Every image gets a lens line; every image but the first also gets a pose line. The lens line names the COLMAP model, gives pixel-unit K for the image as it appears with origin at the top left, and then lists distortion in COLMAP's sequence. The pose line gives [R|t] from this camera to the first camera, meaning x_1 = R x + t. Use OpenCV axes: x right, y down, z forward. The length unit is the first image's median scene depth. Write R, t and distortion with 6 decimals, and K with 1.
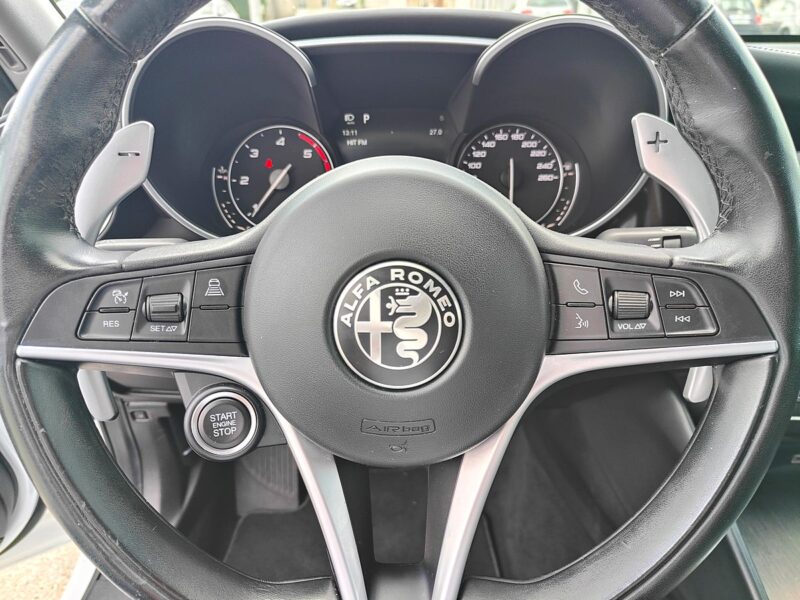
lens RADIAL K [[577.8, 0, 393.1], [0, 577.8, 298.2], [0, 0, 1]] dist [-0.002727, -0.004338]
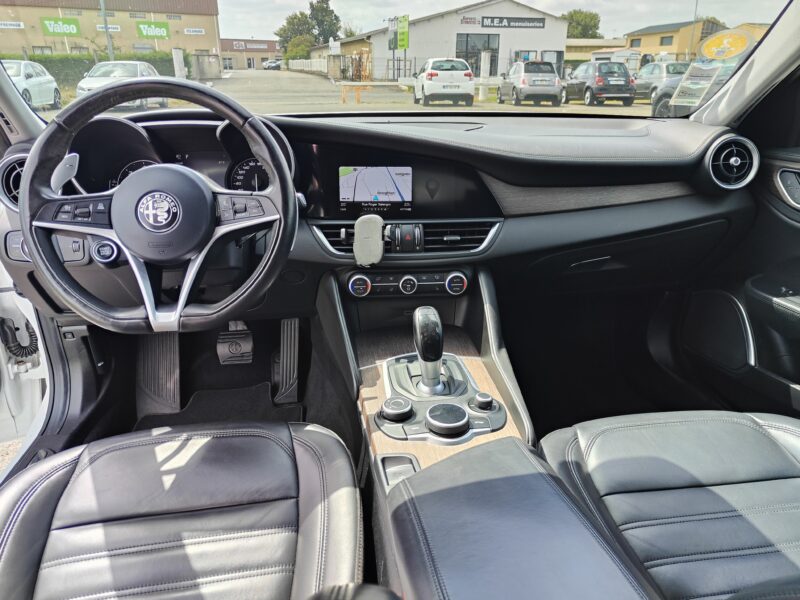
lens RADIAL K [[567.7, 0, 394.1], [0, 567.7, 291.4], [0, 0, 1]] dist [0.021323, -0.003440]
pose [[0.992592, -0.037987, 0.115408, 0.834701], [0.048526, 0.994765, -0.089930, 0.752551], [-0.111388, 0.094864, 0.989239, -2.040806]]
